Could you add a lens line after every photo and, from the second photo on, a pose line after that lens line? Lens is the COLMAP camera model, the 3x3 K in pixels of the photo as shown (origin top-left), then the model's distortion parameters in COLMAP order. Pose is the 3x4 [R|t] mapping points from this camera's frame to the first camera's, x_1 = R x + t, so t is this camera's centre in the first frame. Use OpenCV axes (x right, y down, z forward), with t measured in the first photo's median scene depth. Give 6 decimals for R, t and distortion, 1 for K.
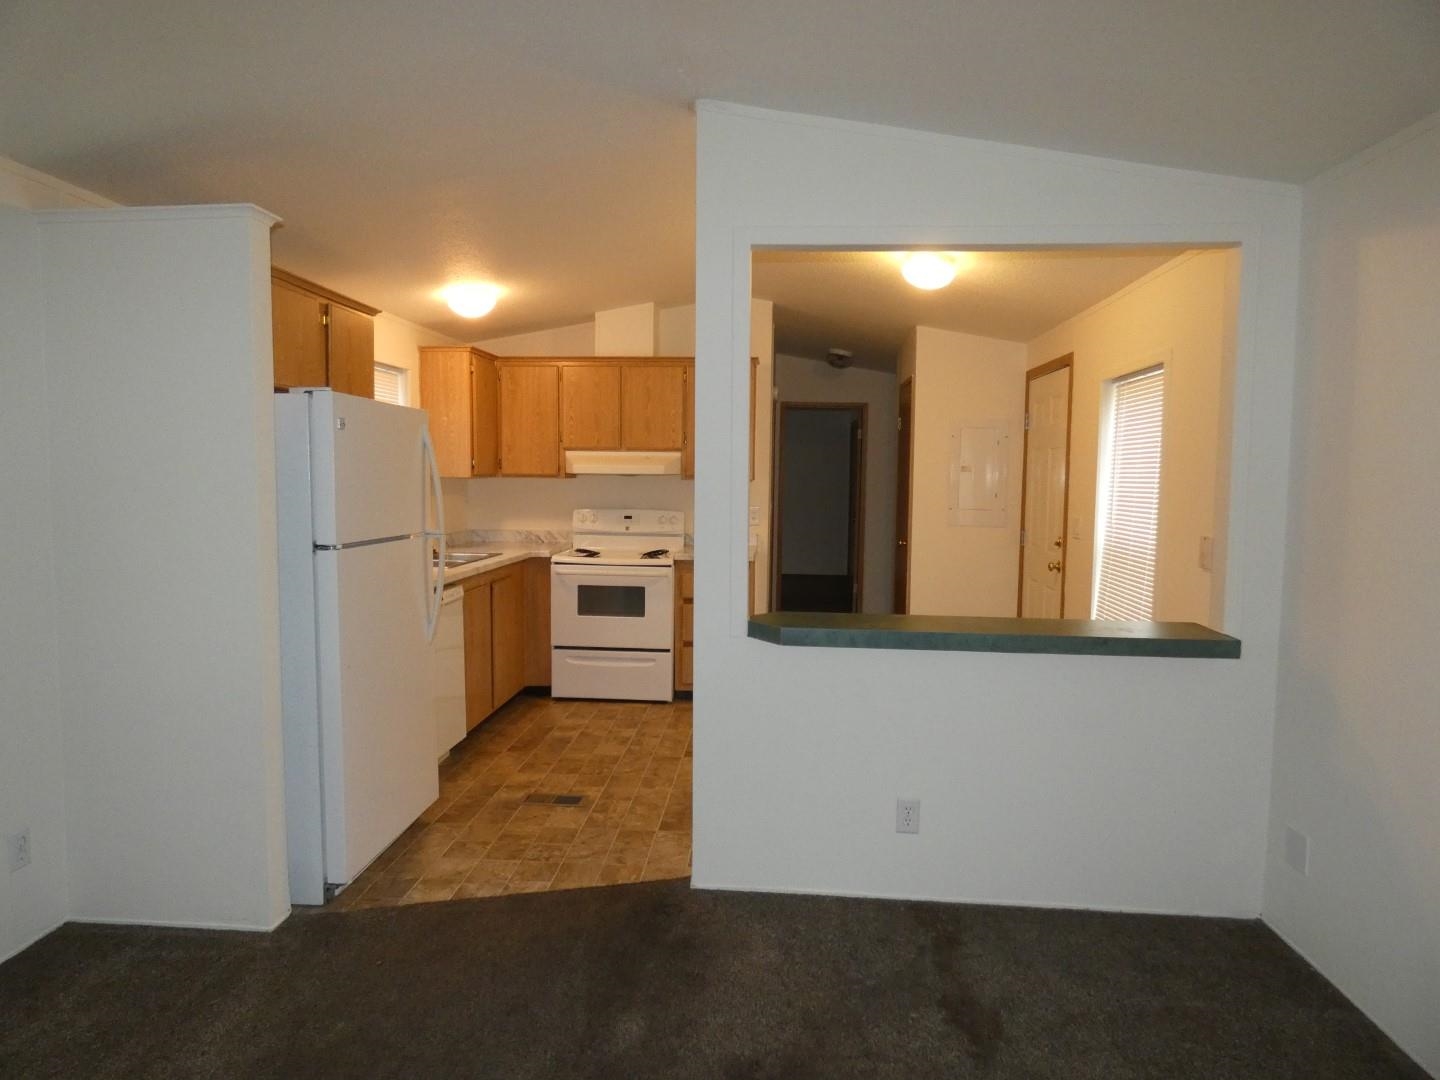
lens RADIAL K [[866.6, 0, 723.6], [0, 866.6, 537.5], [0, 0, 1]] dist [0.003509, 0.000956]
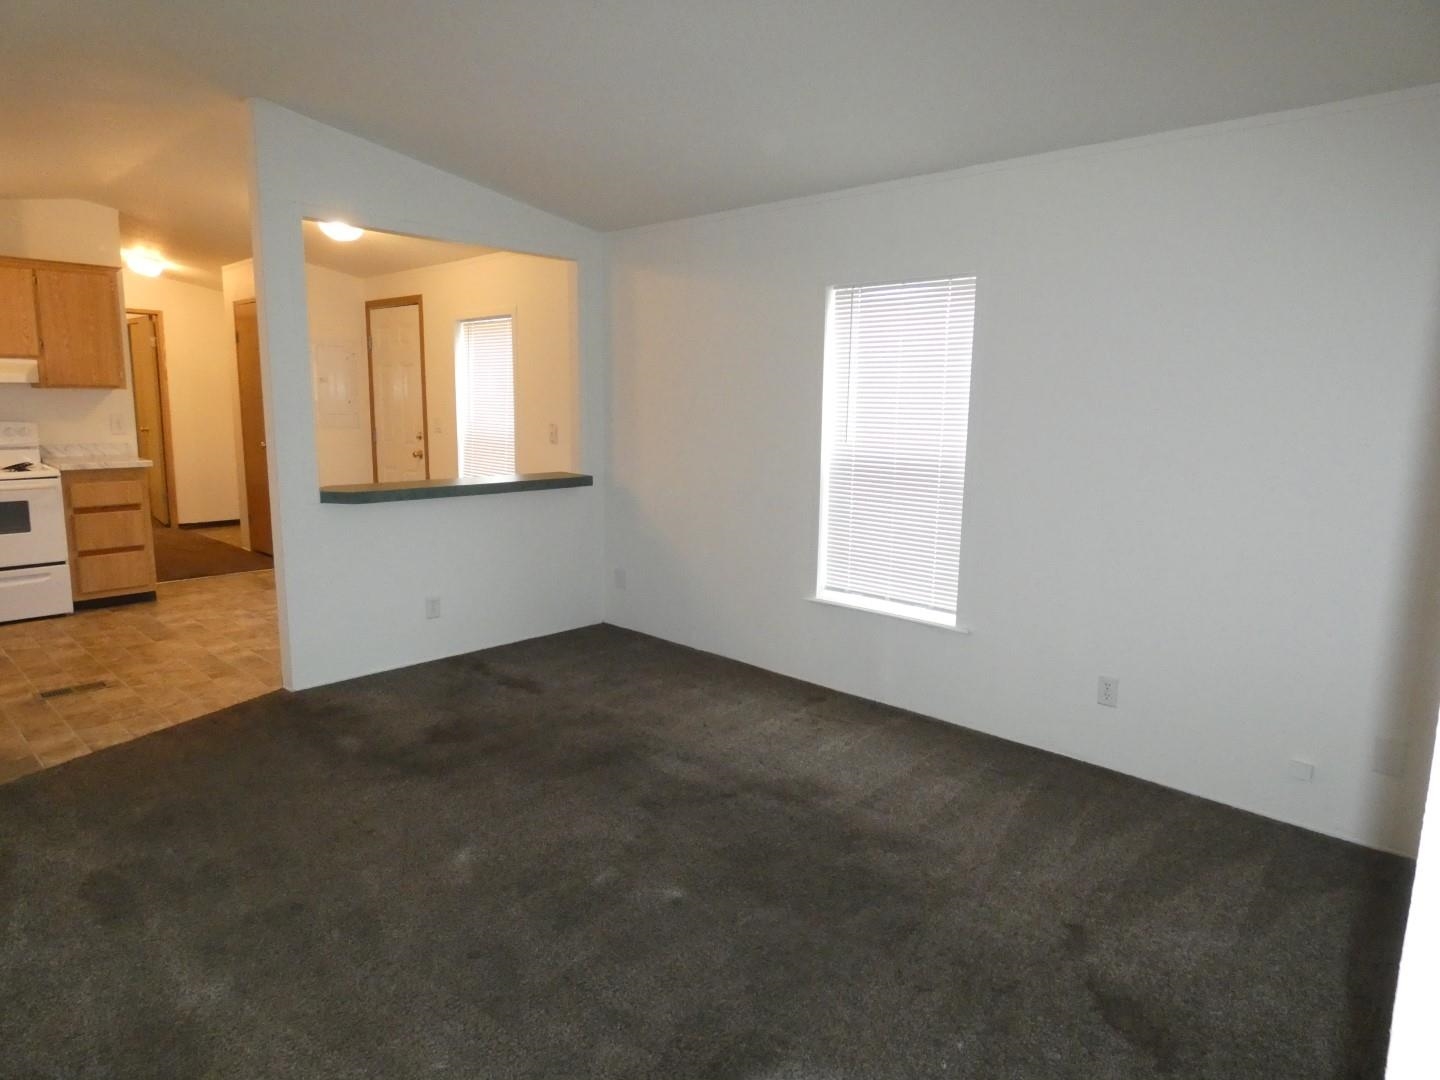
lens RADIAL K [[866.6, 0, 719.4], [0, 866.6, 537.4], [0, 0, 1]] dist [0.003509, 0.000956]
pose [[0.627582, -0.129523, 0.767701, -0.393824], [0.048835, 0.990672, 0.127220, 0.013066], [-0.777018, -0.042350, 0.628053, -0.232086]]
